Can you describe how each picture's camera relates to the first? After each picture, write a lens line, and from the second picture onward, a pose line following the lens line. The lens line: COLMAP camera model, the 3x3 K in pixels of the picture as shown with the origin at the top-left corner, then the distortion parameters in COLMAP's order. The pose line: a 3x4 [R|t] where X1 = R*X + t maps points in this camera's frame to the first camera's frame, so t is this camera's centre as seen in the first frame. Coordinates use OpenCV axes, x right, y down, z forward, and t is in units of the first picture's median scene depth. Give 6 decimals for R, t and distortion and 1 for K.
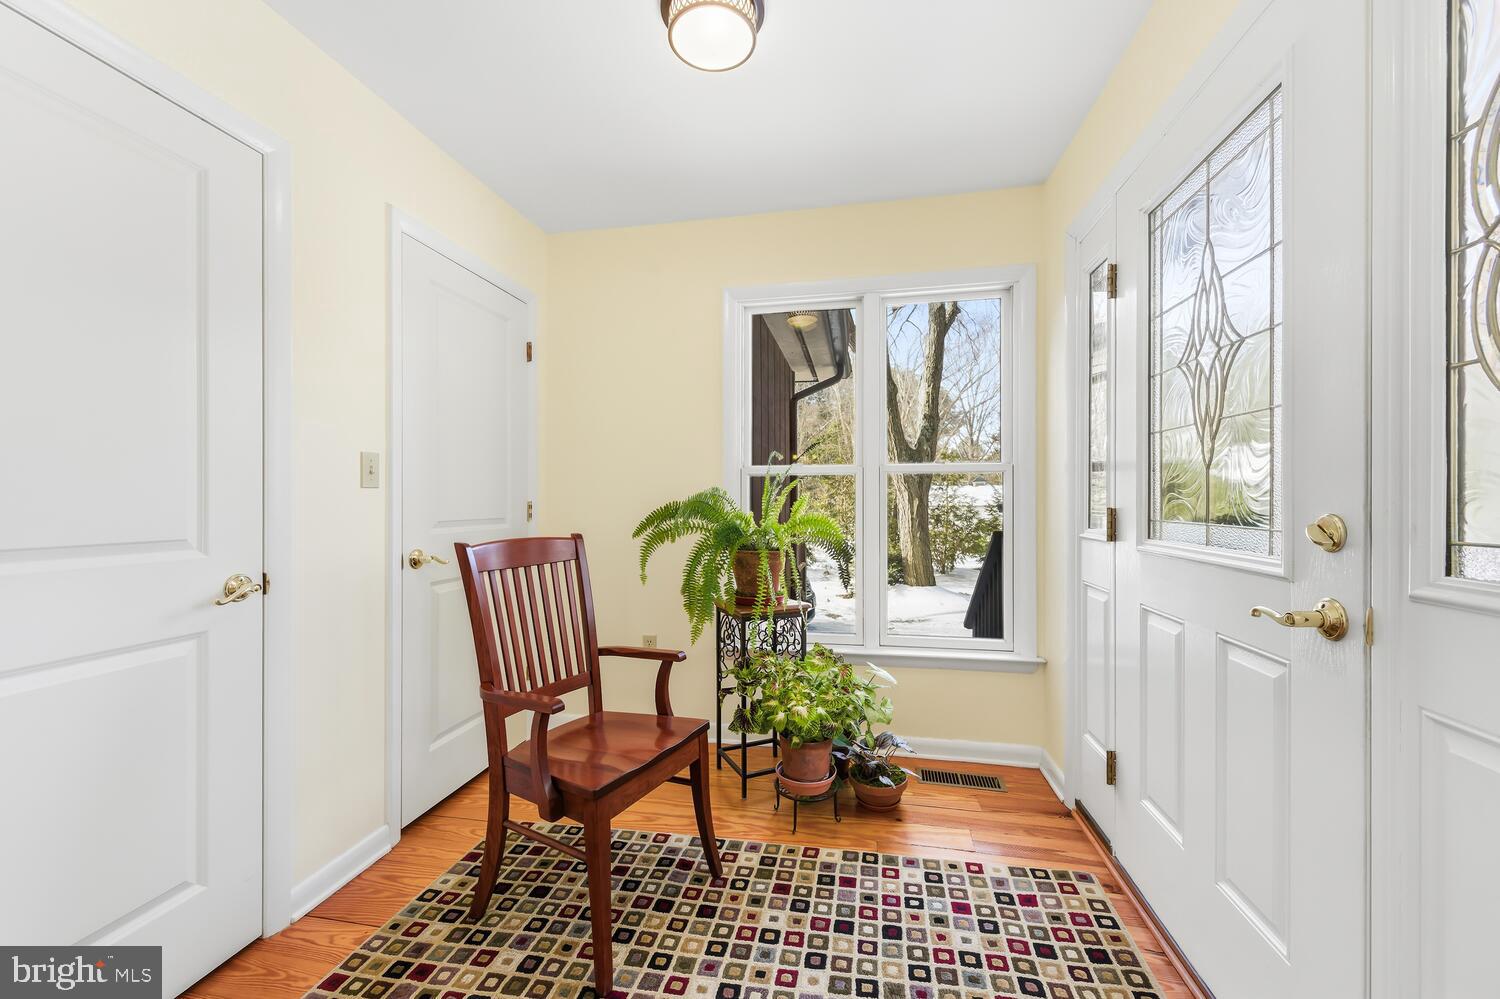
lens RADIAL K [[576.8, 0, 743.1], [0, 576.8, 499.5], [0, 0, 1]] dist [-0.000666, -0.001095]
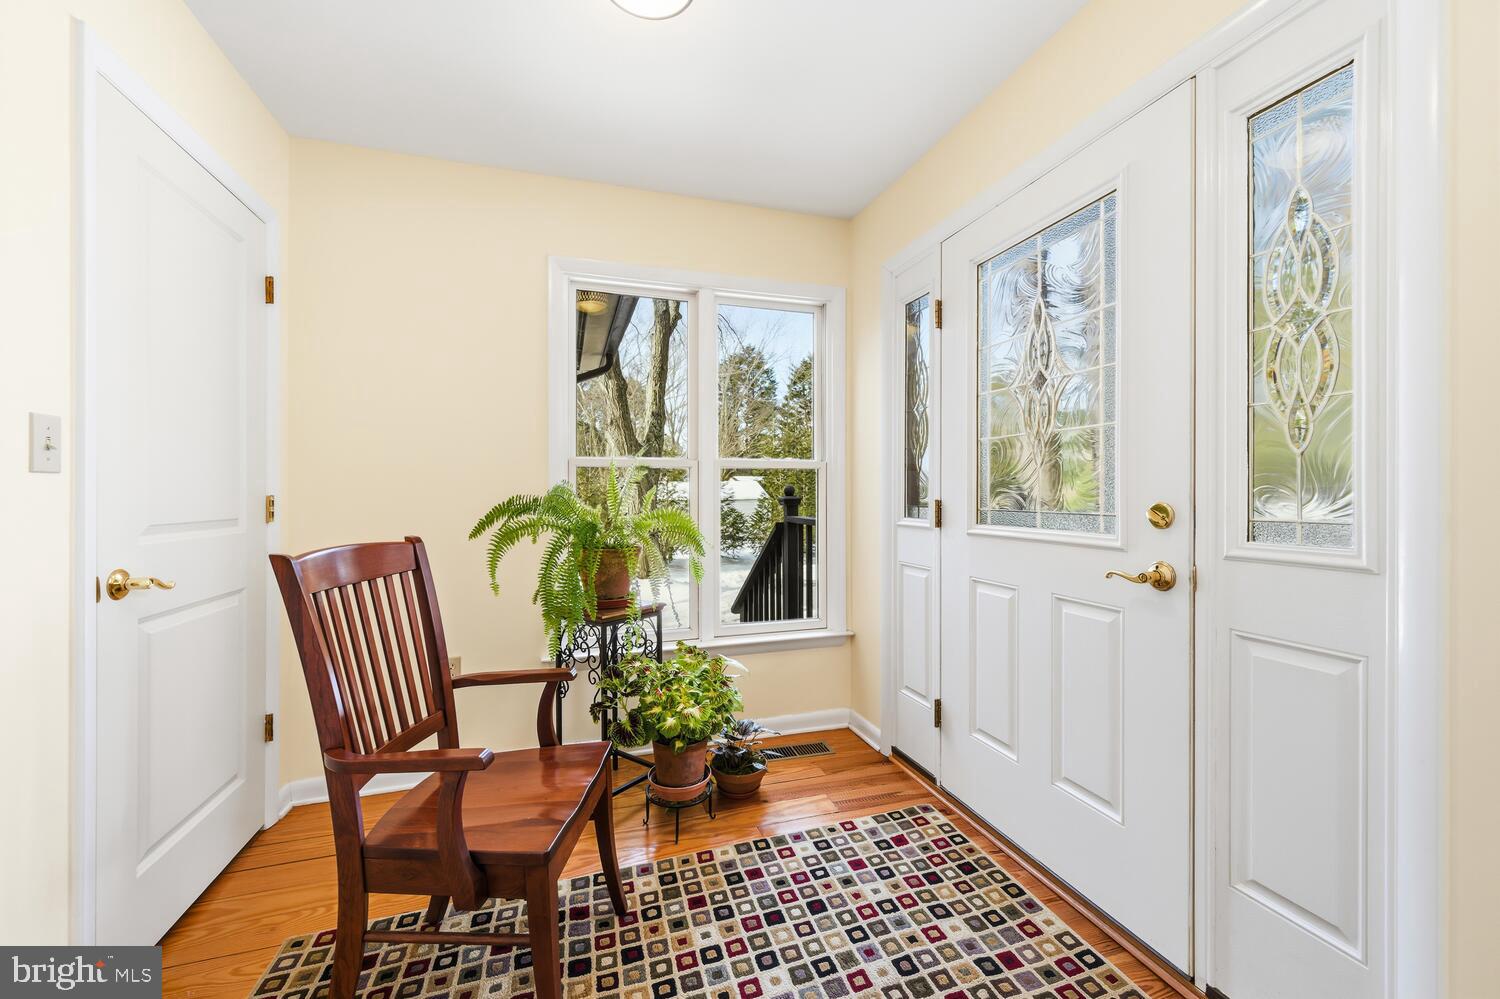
lens RADIAL K [[576.8, 0, 745.3], [0, 576.8, 494.5], [0, 0, 1]] dist [-0.000666, -0.001095]
pose [[0.881066, 0.000052, 0.472994, -0.287858], [-0.000243, 1.000000, 0.000341, 0.002670], [-0.472994, -0.000415, 0.881066, 0.115929]]
